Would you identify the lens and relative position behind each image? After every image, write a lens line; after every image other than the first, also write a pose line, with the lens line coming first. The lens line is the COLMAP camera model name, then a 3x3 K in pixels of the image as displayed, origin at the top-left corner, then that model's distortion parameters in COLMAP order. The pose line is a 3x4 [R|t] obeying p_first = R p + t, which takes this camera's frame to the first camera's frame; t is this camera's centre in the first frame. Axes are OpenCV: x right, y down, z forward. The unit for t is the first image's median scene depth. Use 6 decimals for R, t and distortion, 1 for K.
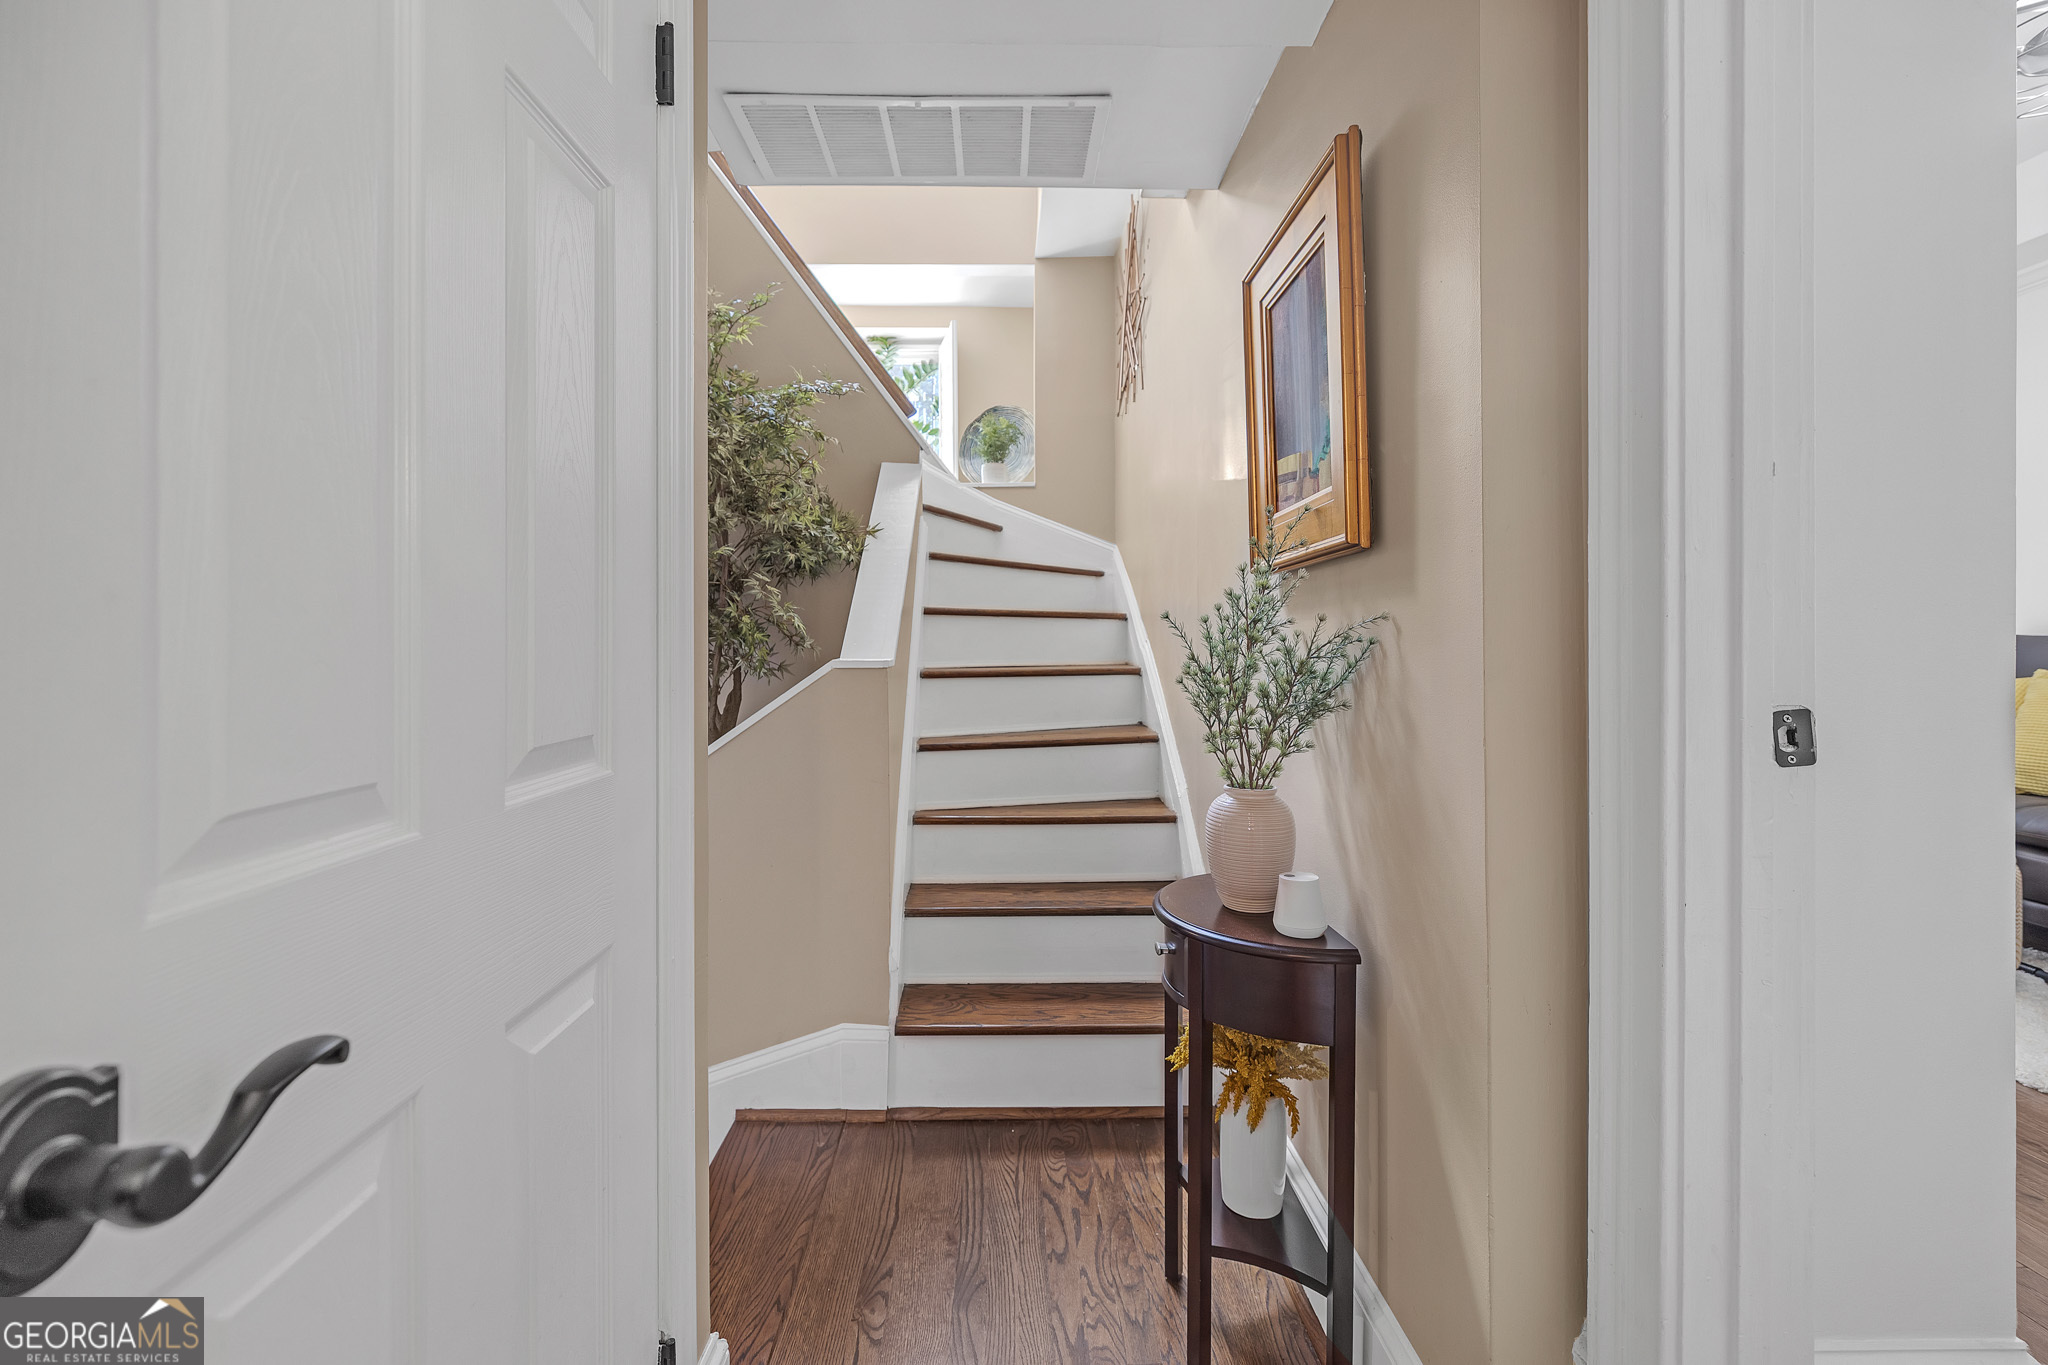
lens RADIAL K [[864.2, 0, 1012.7], [0, 864.2, 667.4], [0, 0, 1]] dist [0.000303, 0.000075]
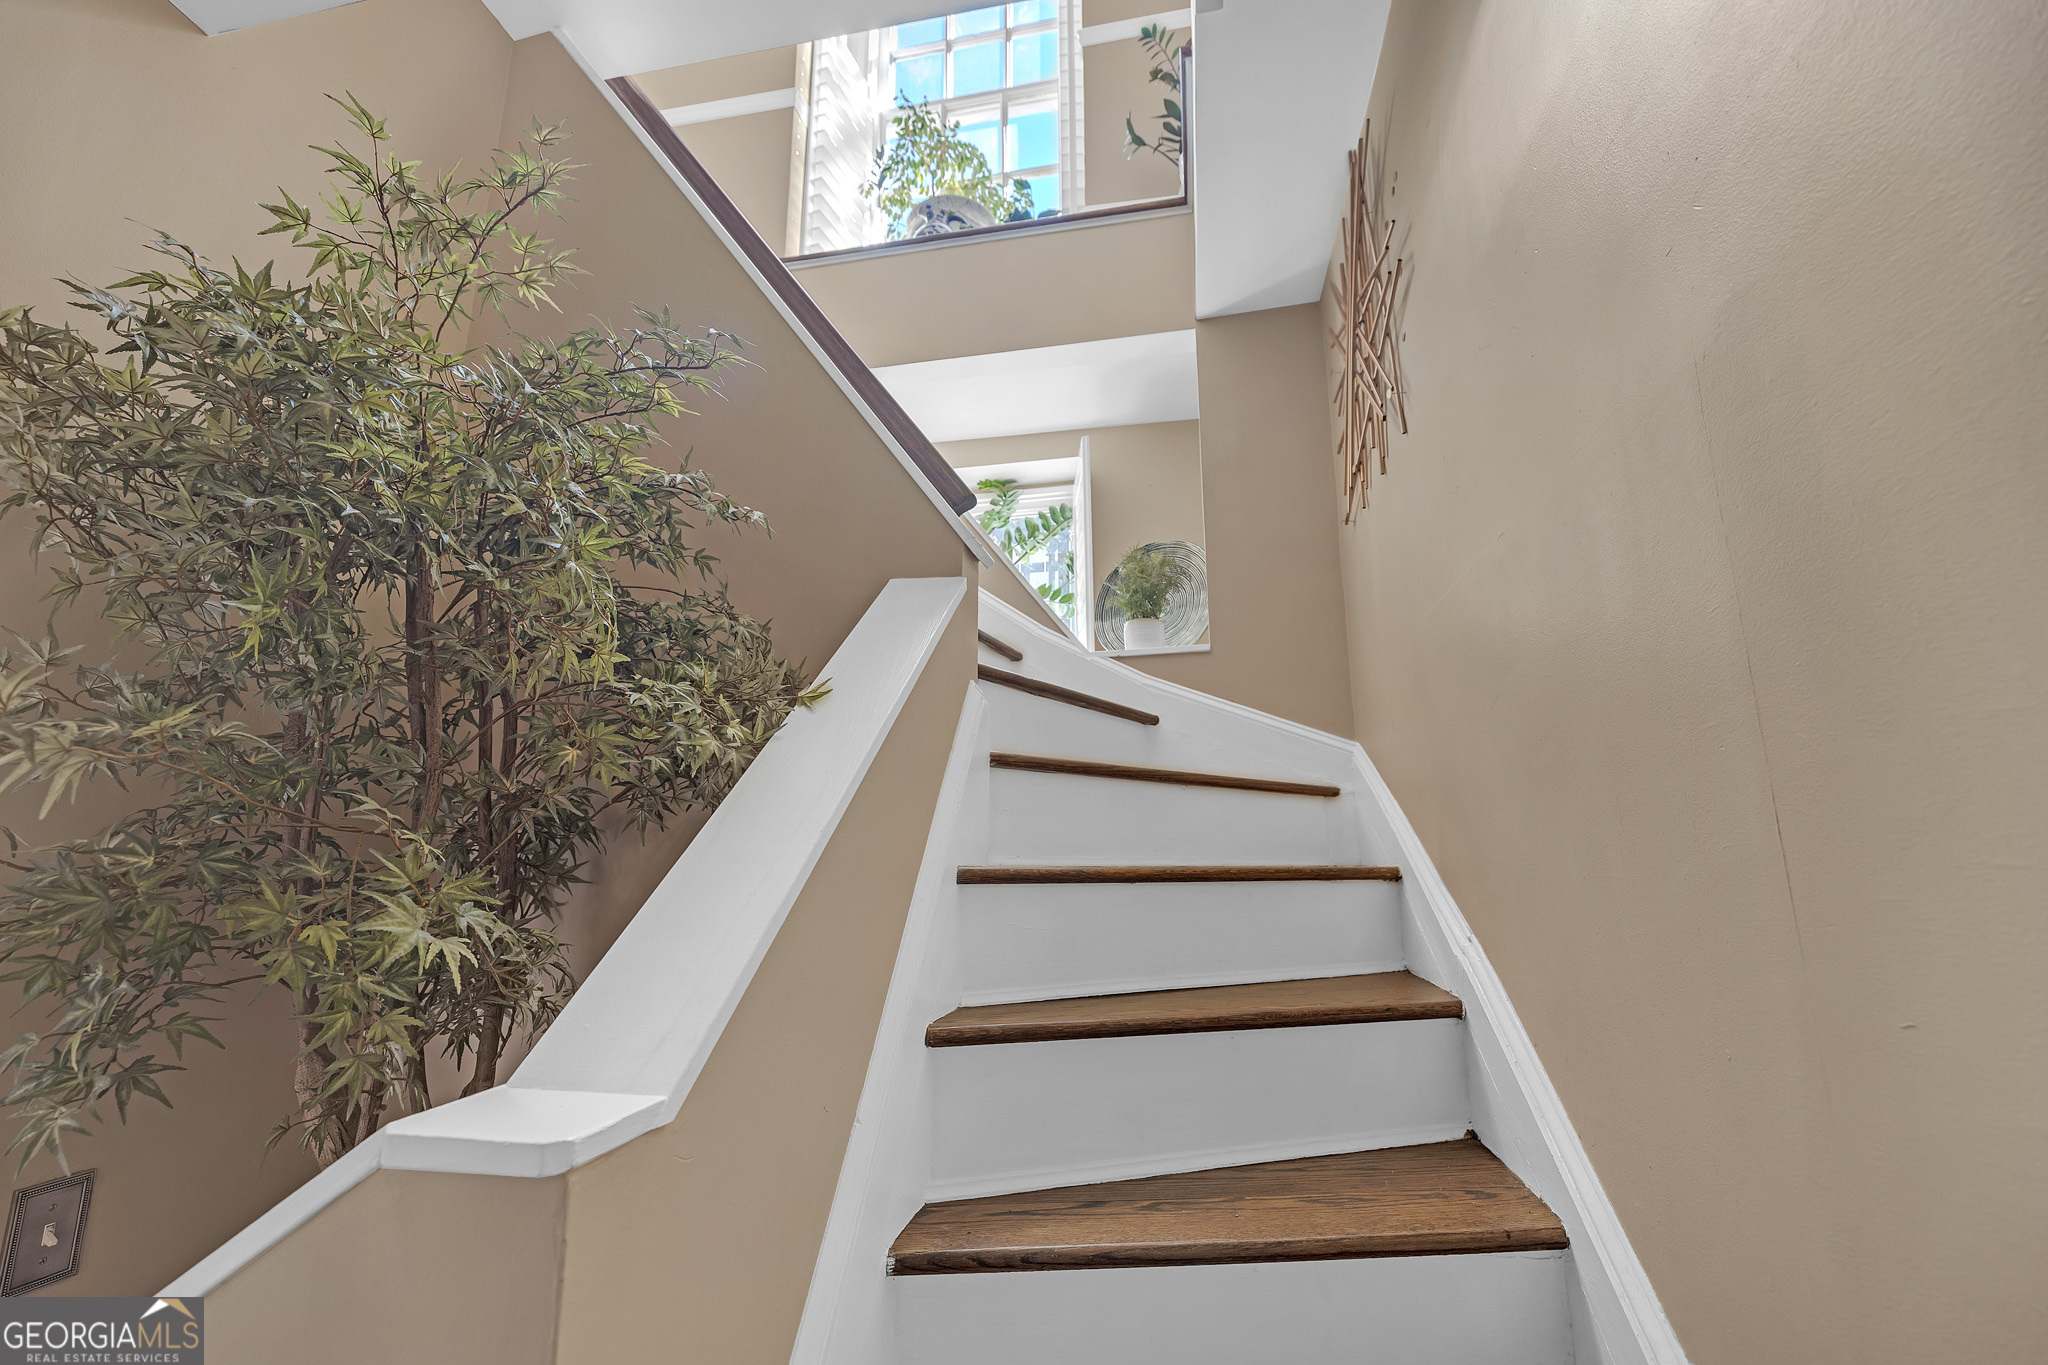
lens RADIAL K [[864.2, 0, 1024.3], [0, 864.2, 666.5], [0, 0, 1]] dist [0.000303, 0.000075]
pose [[0.978909, -0.044470, -0.199399, 0.018032], [-0.007589, 0.967432, -0.253016, -0.041603], [0.204156, 0.249193, 0.946690, 0.388084]]
